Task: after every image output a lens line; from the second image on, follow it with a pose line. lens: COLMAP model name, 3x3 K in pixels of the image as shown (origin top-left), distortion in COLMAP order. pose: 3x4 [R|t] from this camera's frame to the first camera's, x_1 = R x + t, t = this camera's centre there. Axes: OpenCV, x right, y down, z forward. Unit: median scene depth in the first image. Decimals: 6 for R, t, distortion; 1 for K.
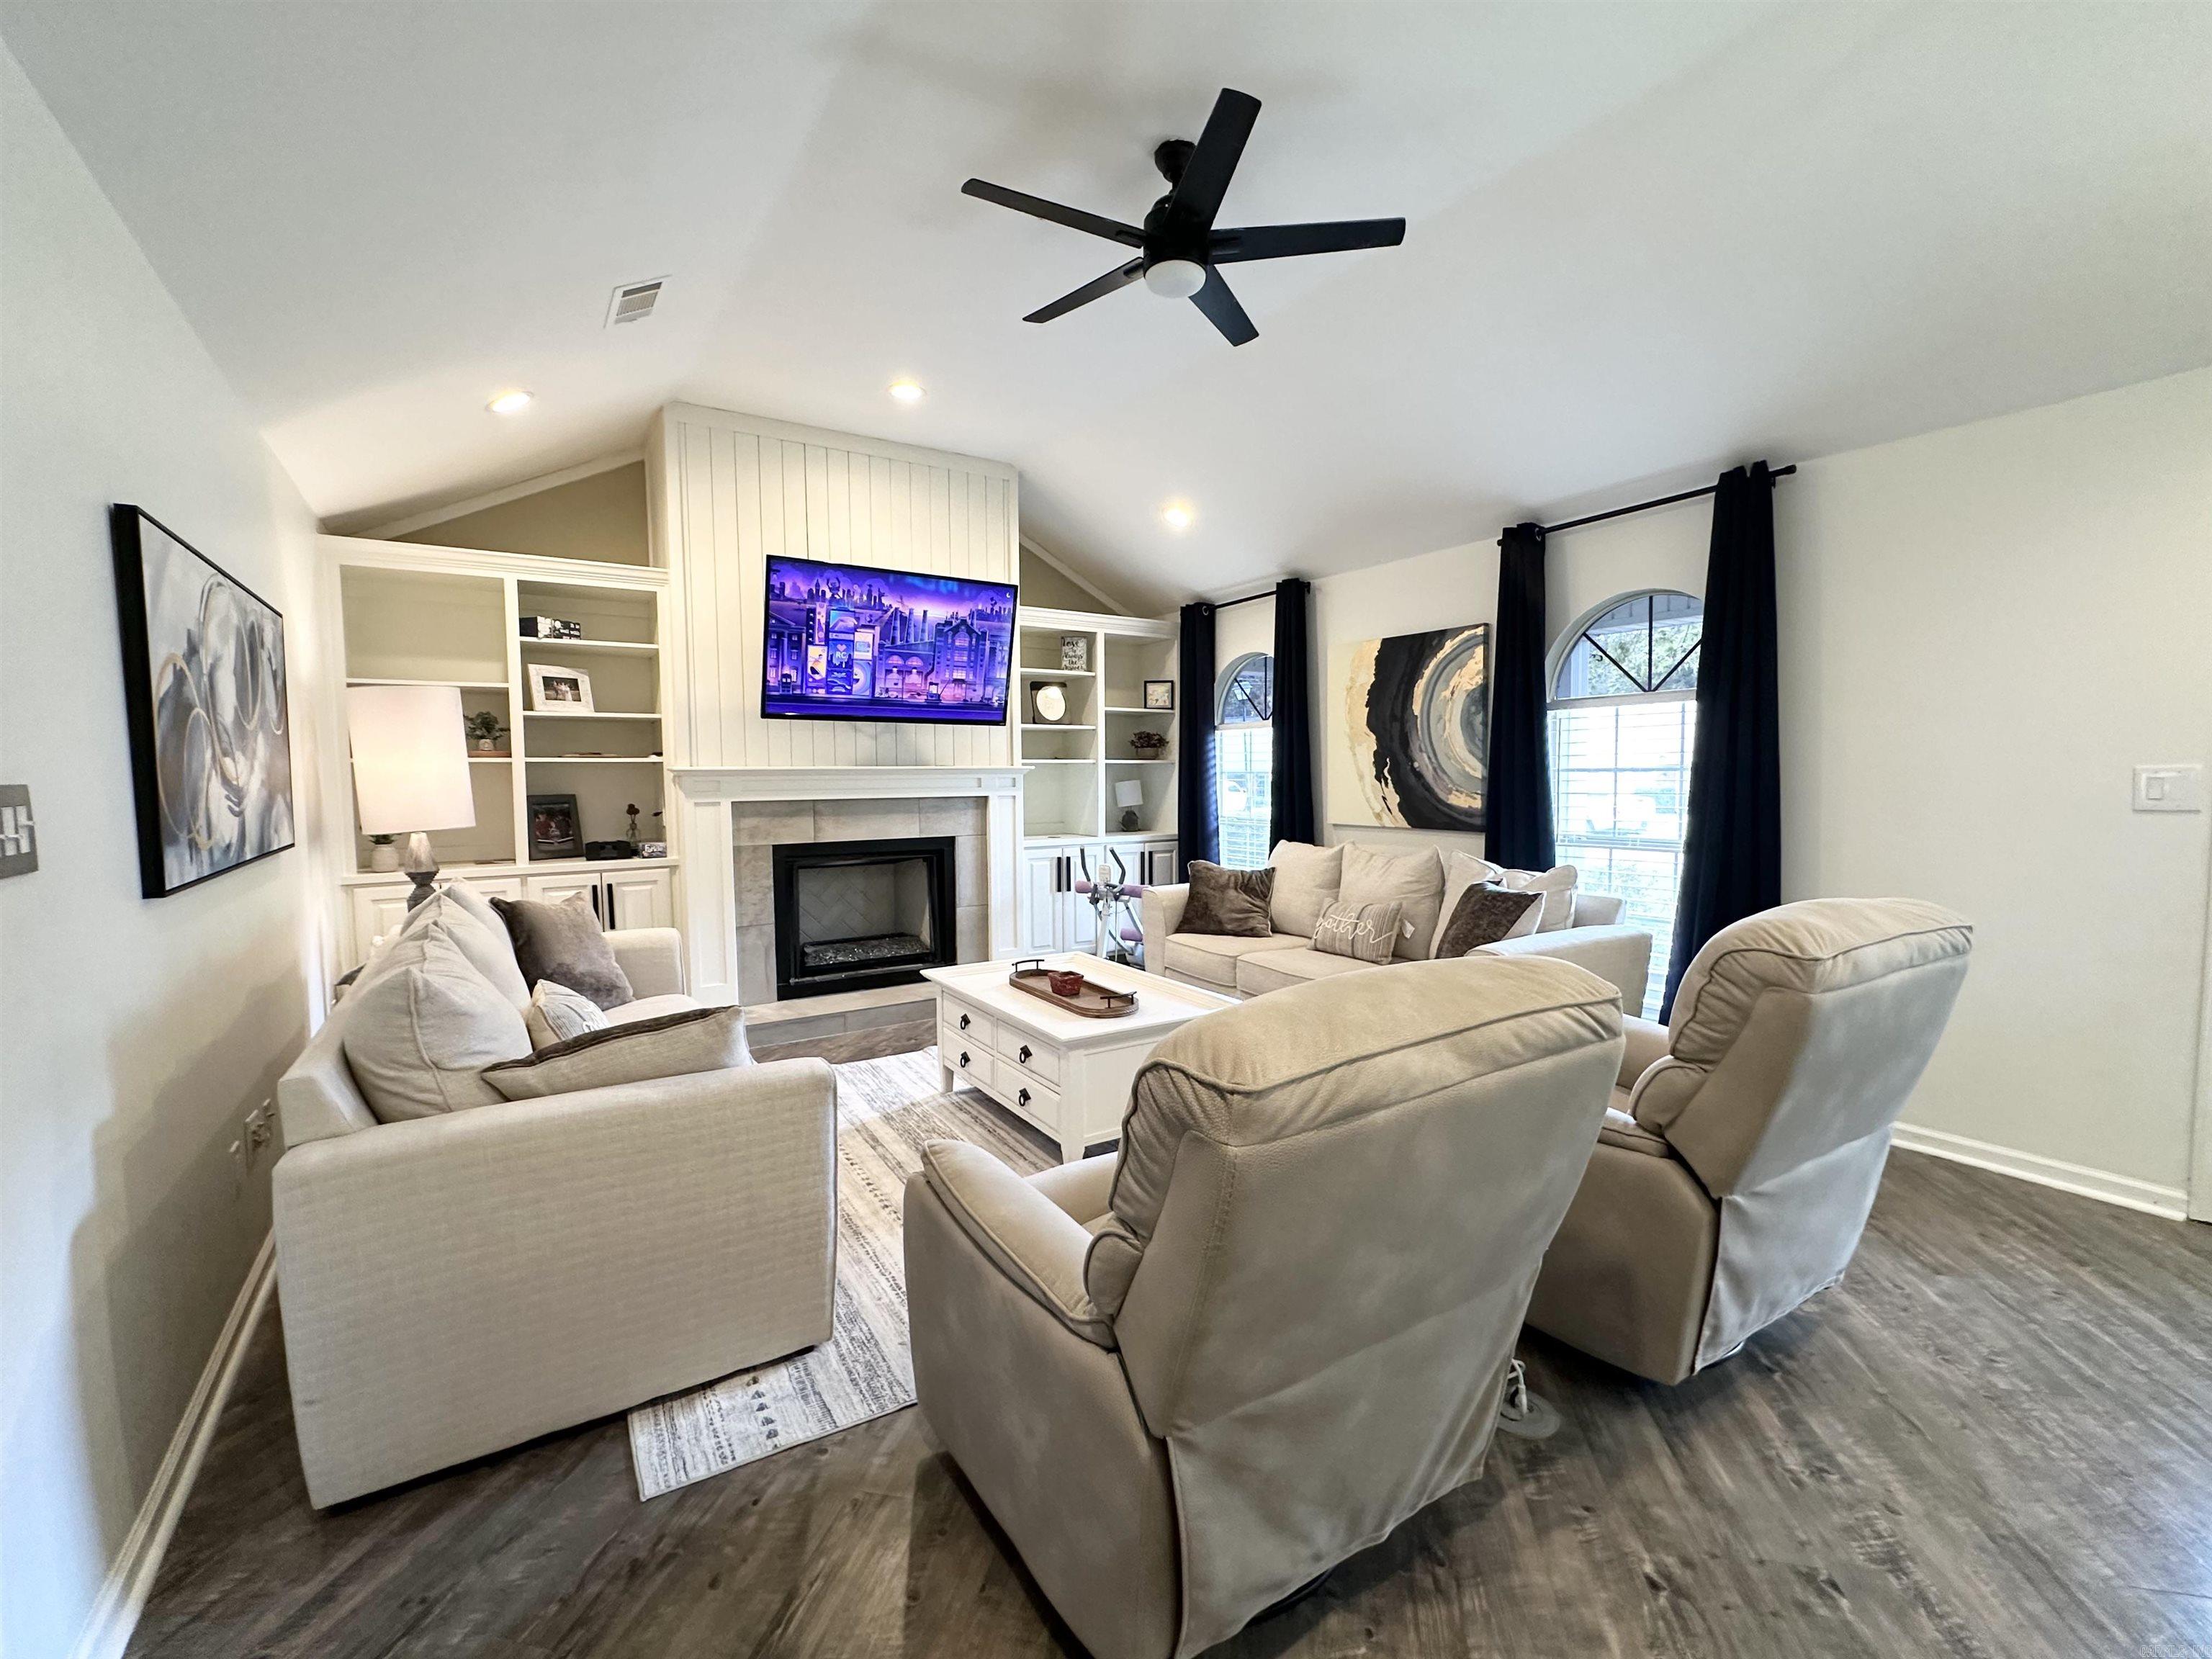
lens RADIAL K [[954.6, 0, 1107.9], [0, 954.6, 831.3], [0, 0, 1]] dist [0.003082, -0.000088]
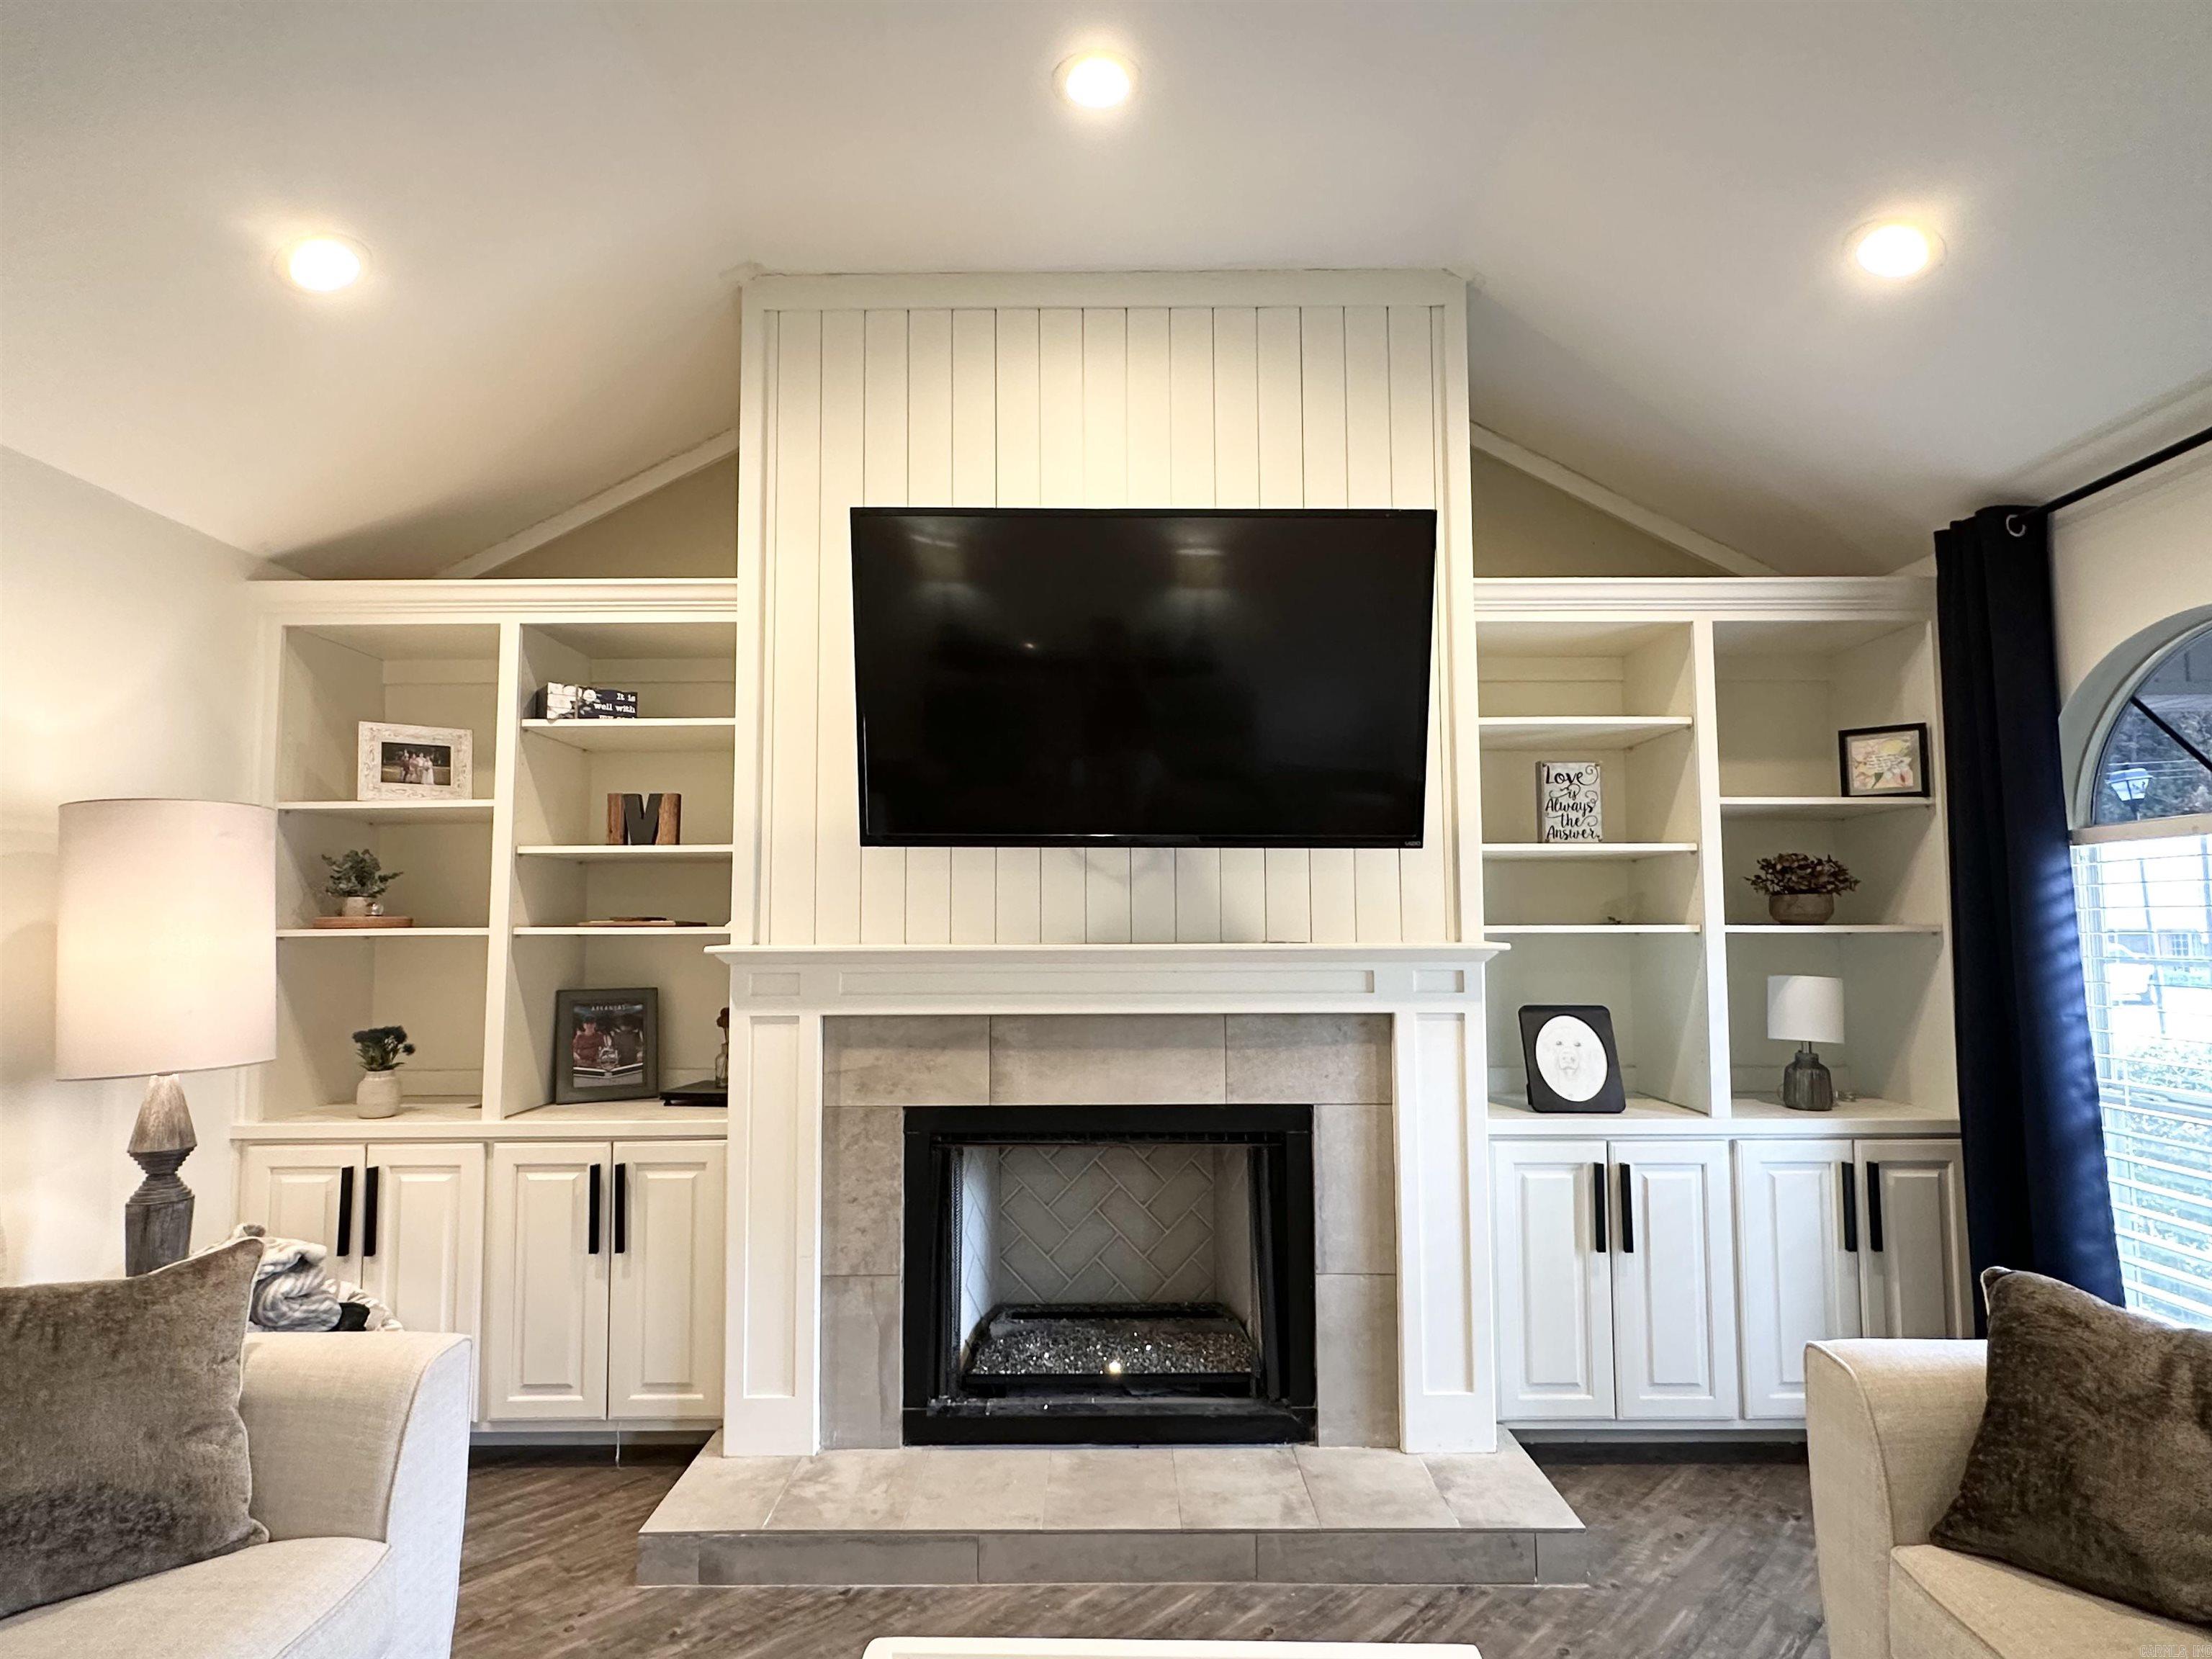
lens RADIAL K [[1176.7, 0, 1105.9], [0, 1176.7, 840.5], [0, 0, 1]] dist [0.002068, 0.001891]
pose [[0.837989, -0.035398, -0.544538, 0.070079], [-0.035692, 0.992201, -0.119426, -0.057611], [0.544518, 0.119513, 0.830191, 0.605510]]
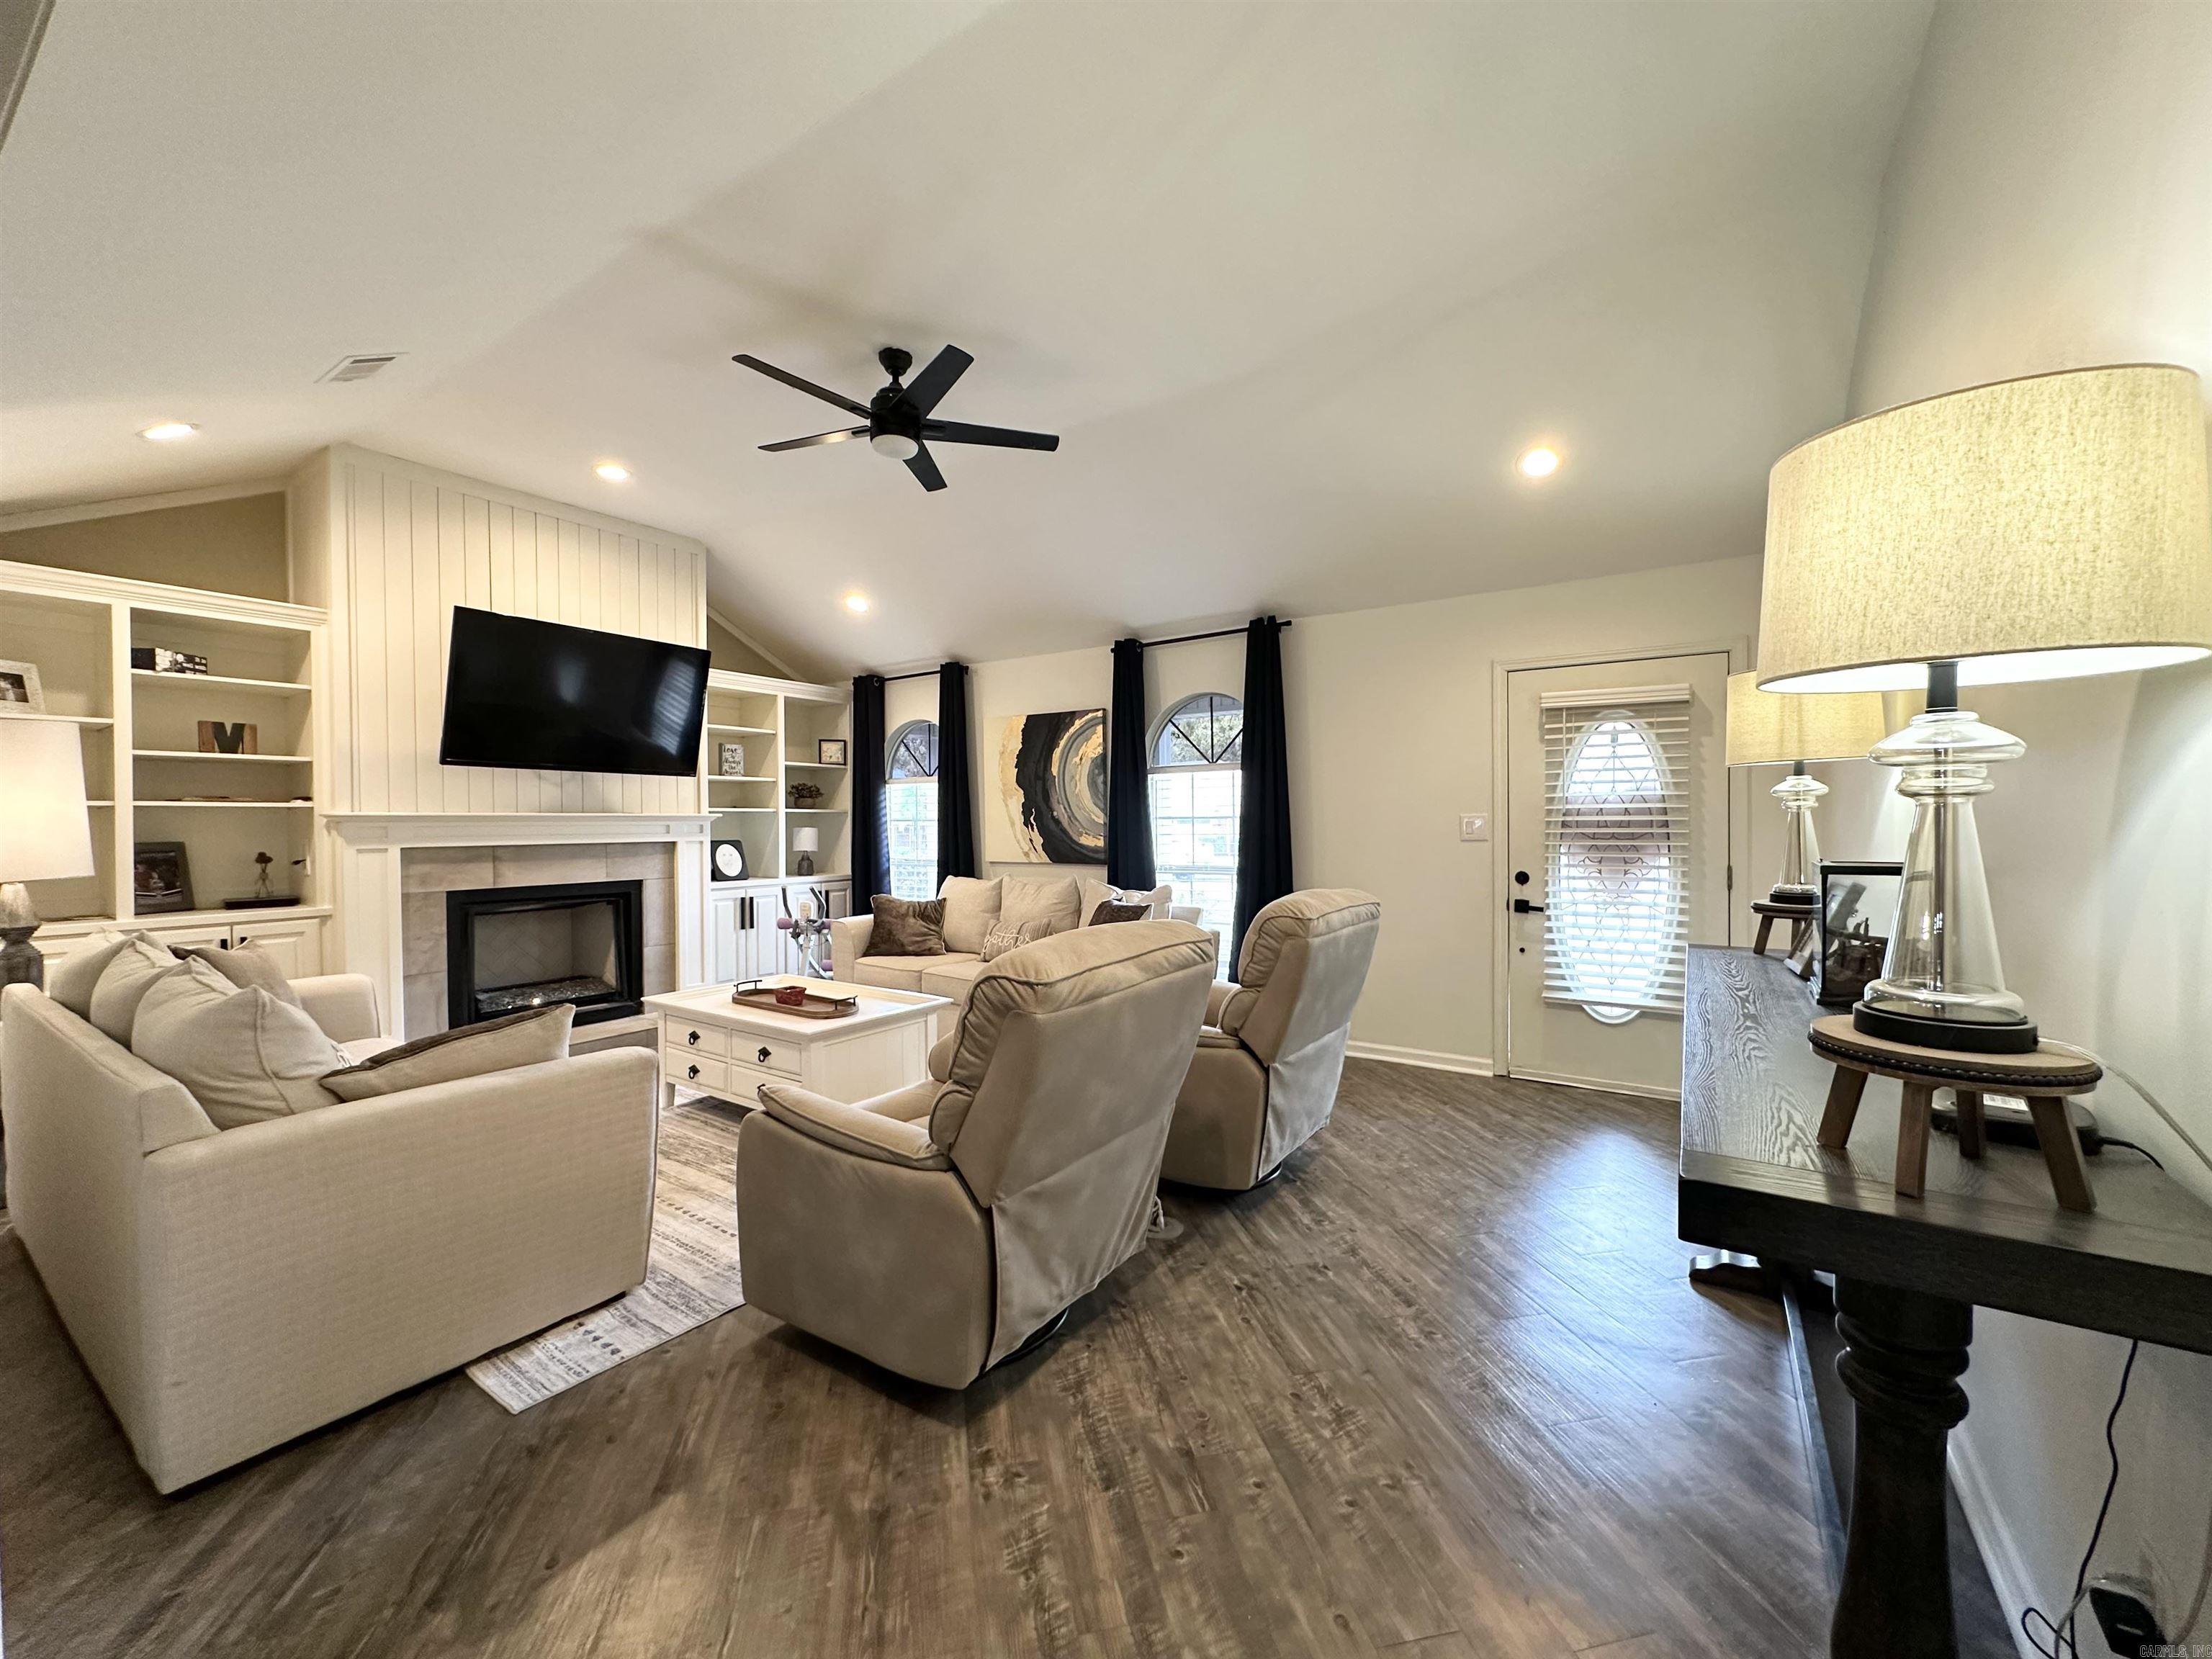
lens RADIAL K [[891.7, 0, 1111.8], [0, 891.7, 829.9], [0, 0, 1]] dist [-0.002863, 0.001389]
pose [[0.917435, -0.002584, 0.397877, -0.093592], [0.024415, 0.998460, -0.049811, 0.015105], [-0.397136, 0.055413, 0.916085, -0.143111]]
